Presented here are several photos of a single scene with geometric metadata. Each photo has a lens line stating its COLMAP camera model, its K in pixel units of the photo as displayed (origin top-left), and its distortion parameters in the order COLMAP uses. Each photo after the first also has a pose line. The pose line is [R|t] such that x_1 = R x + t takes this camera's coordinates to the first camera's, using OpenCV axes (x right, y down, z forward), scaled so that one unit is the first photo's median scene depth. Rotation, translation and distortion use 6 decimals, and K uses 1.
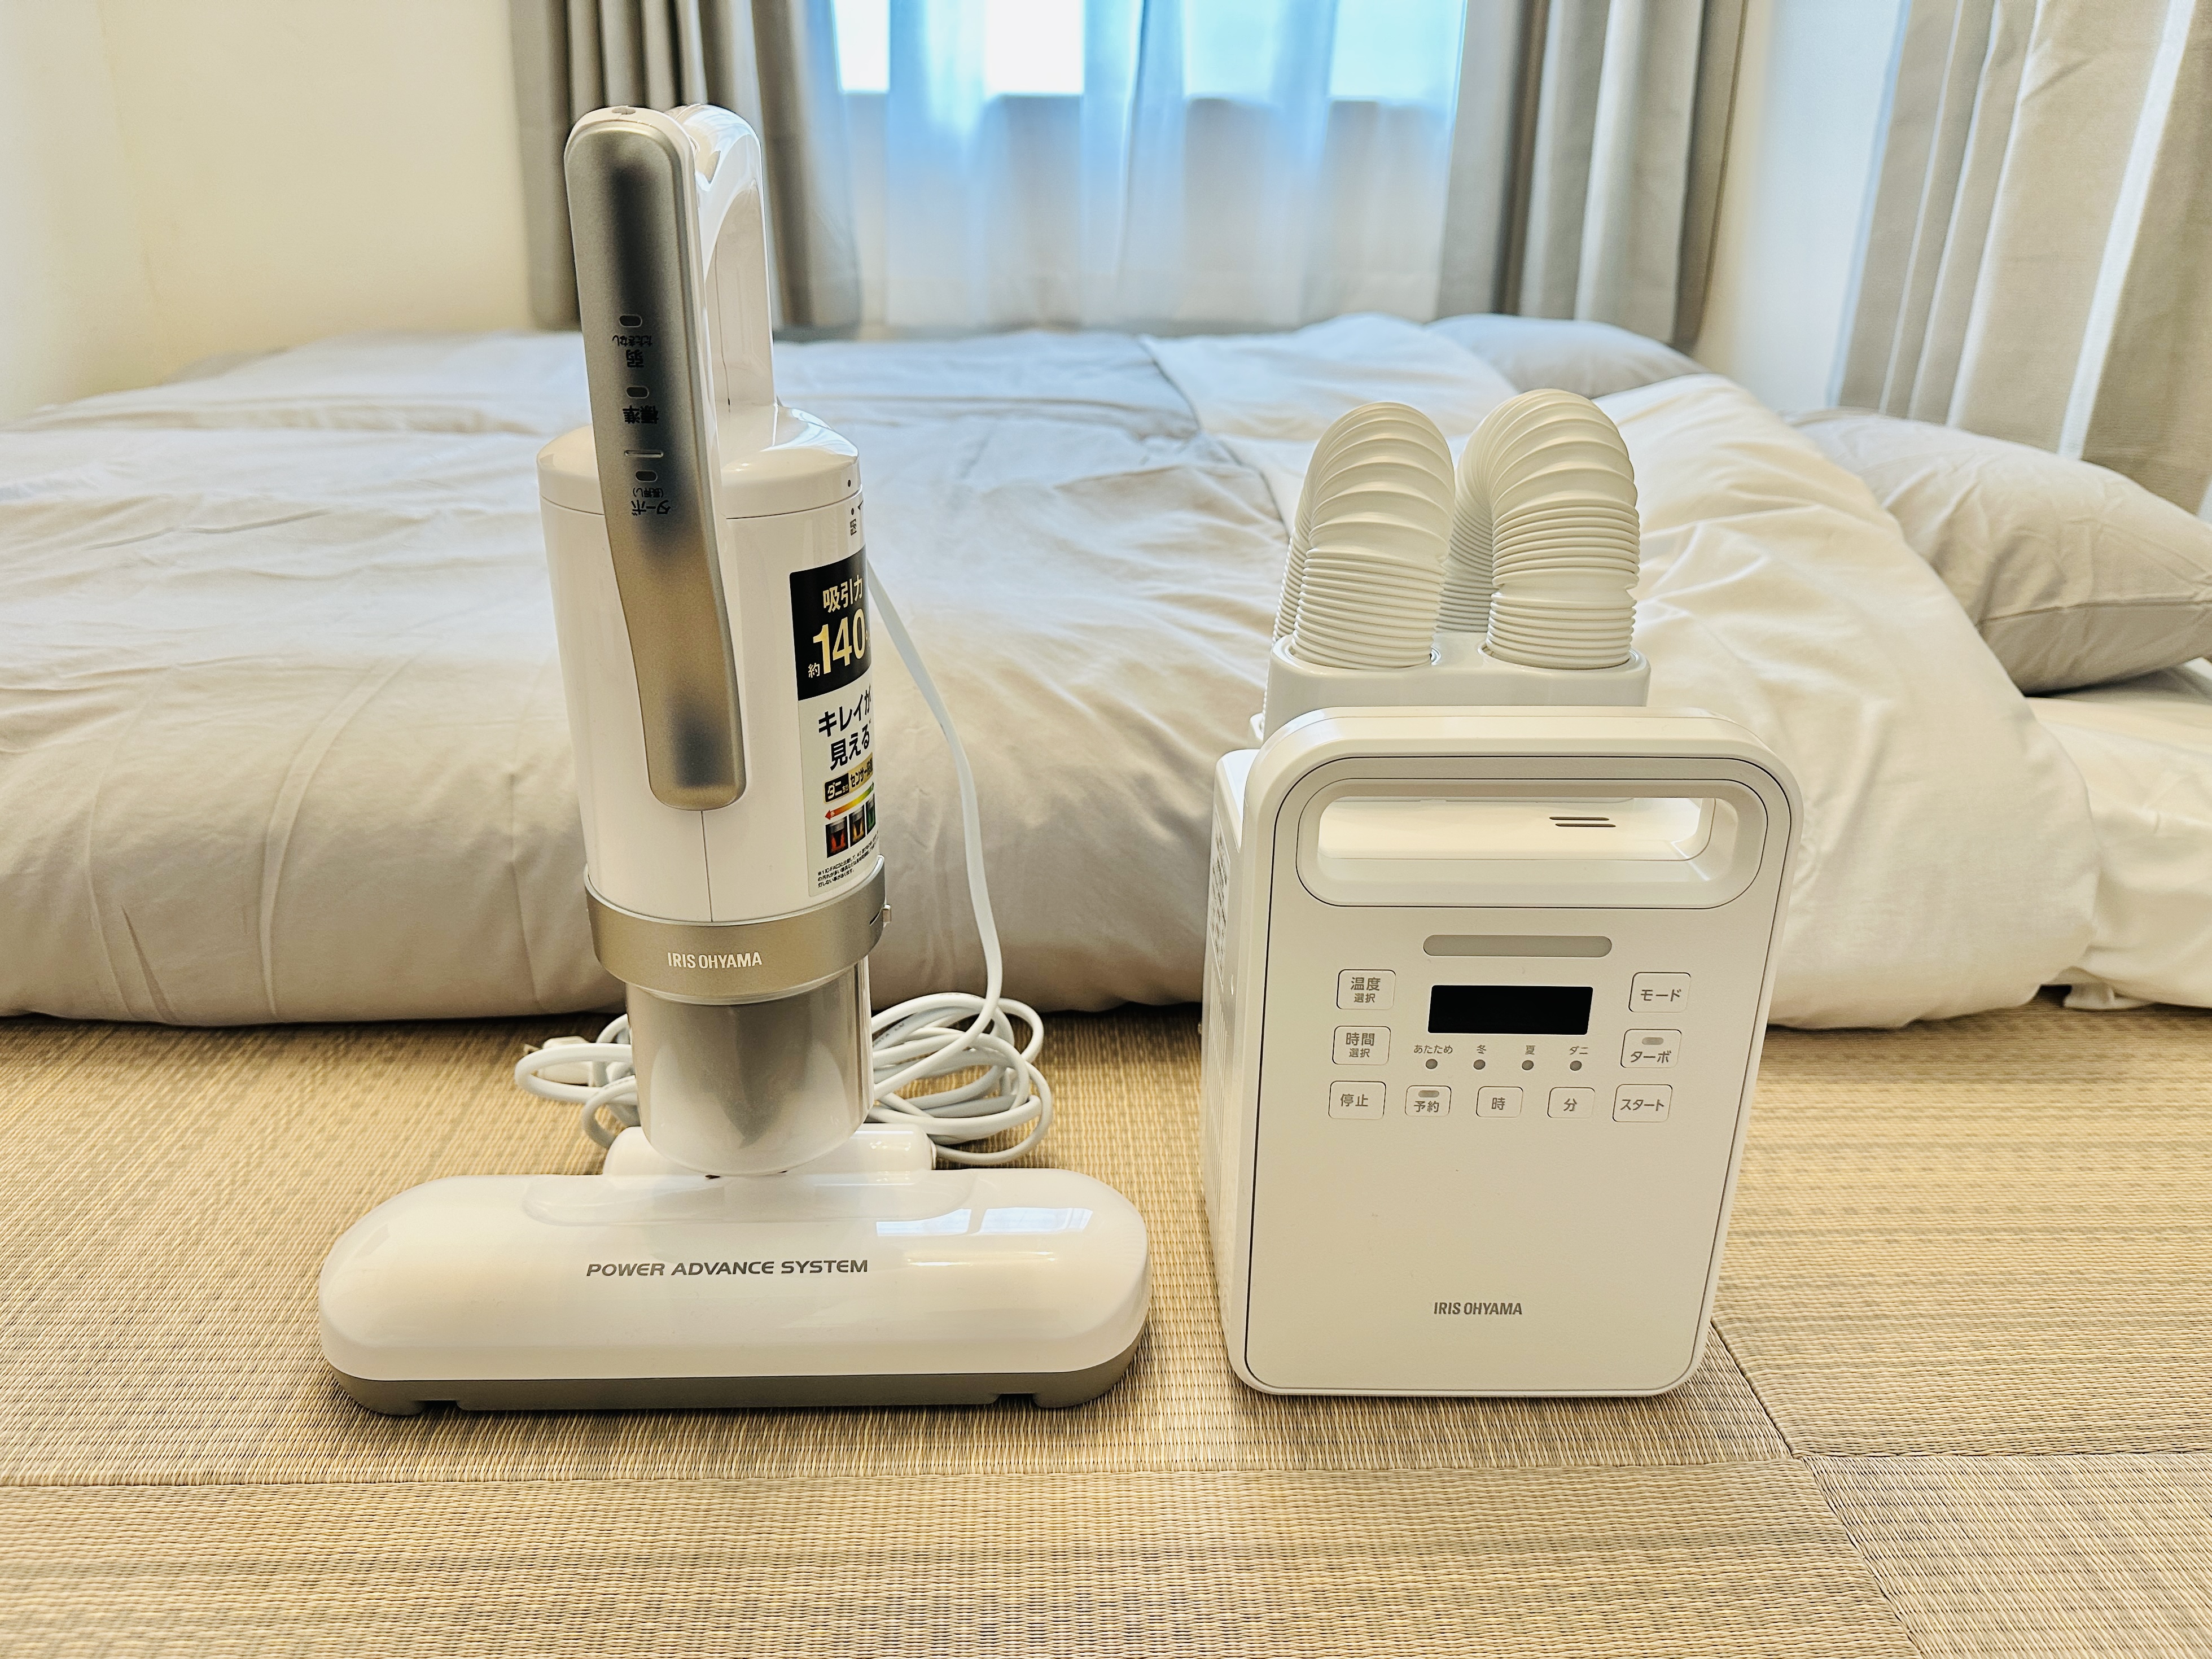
lens RADIAL K [[1526.9, 0, 1101.5], [0, 1526.9, 782.9], [0, 0, 1]] dist [0.141773, 0.000493]
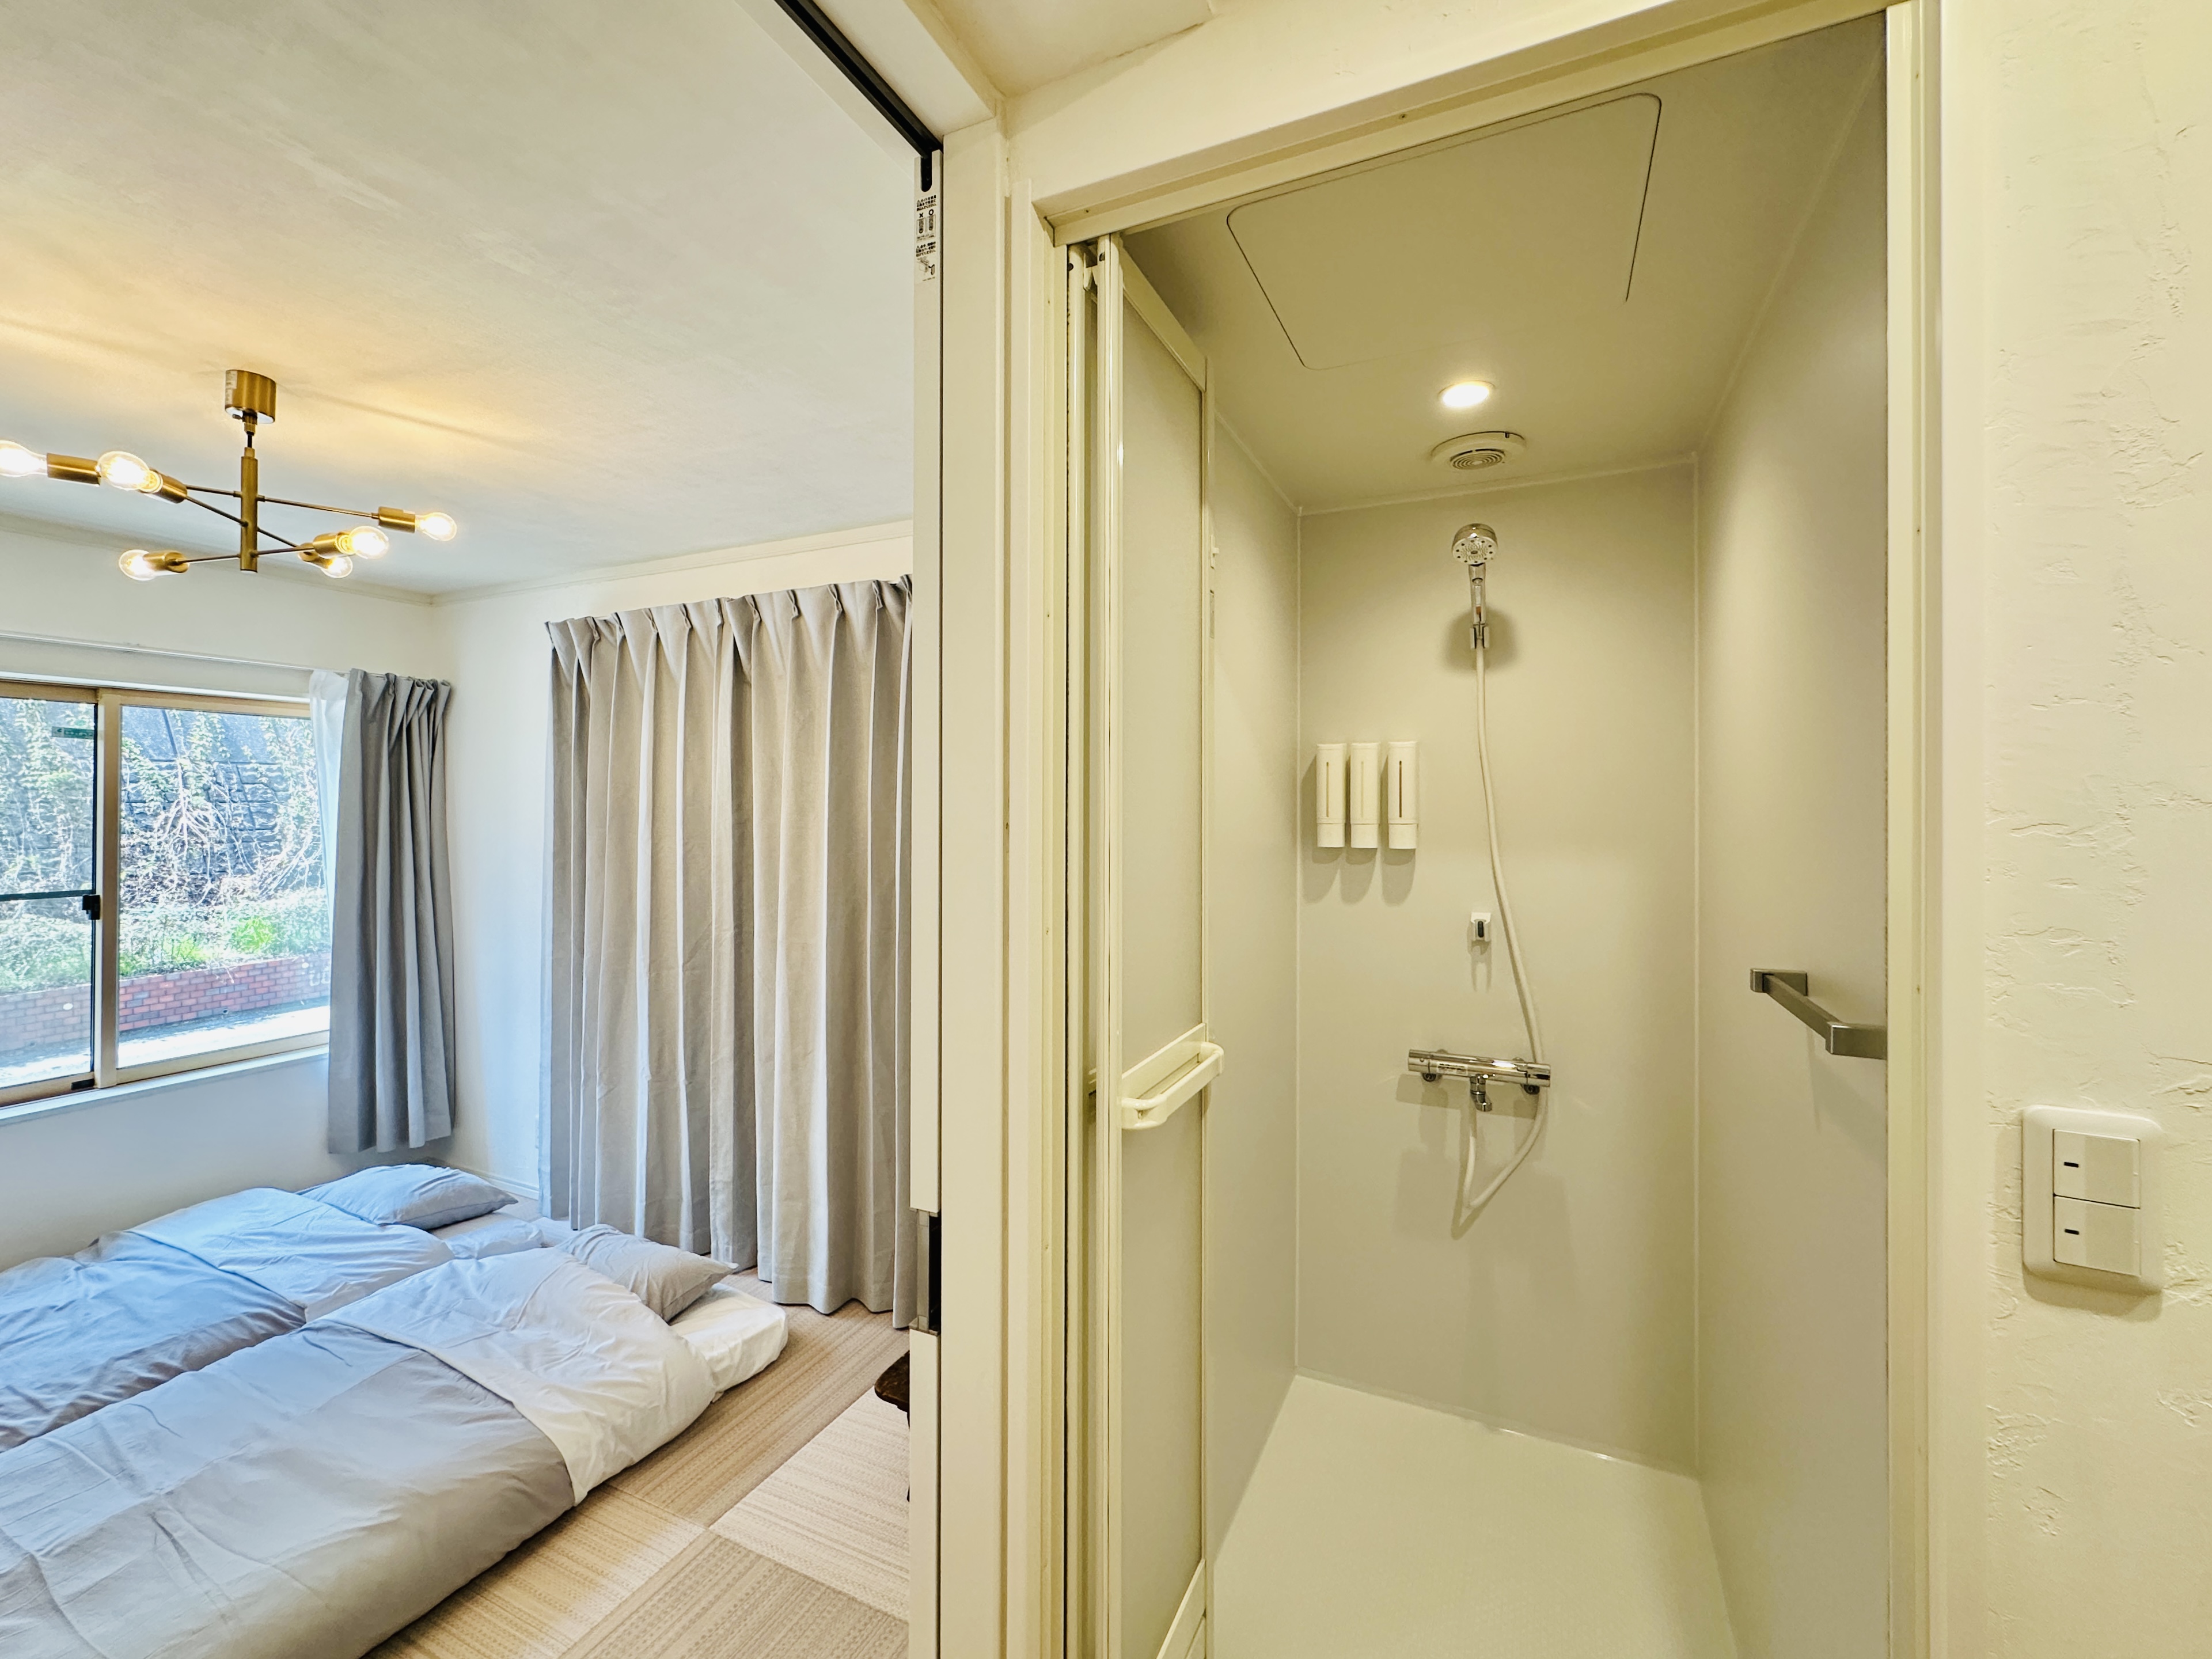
lens RADIAL K [[920.7, 0, 1099.9], [0, 920.7, 796.1], [0, 0, 1]] dist [-0.002883, 0.000169]
pose [[0.458983, 0.001000, 0.888444, -1.360683], [0.322368, 0.931661, -0.167589, -0.777386], [-0.827897, 0.363327, 0.427294, -1.858122]]
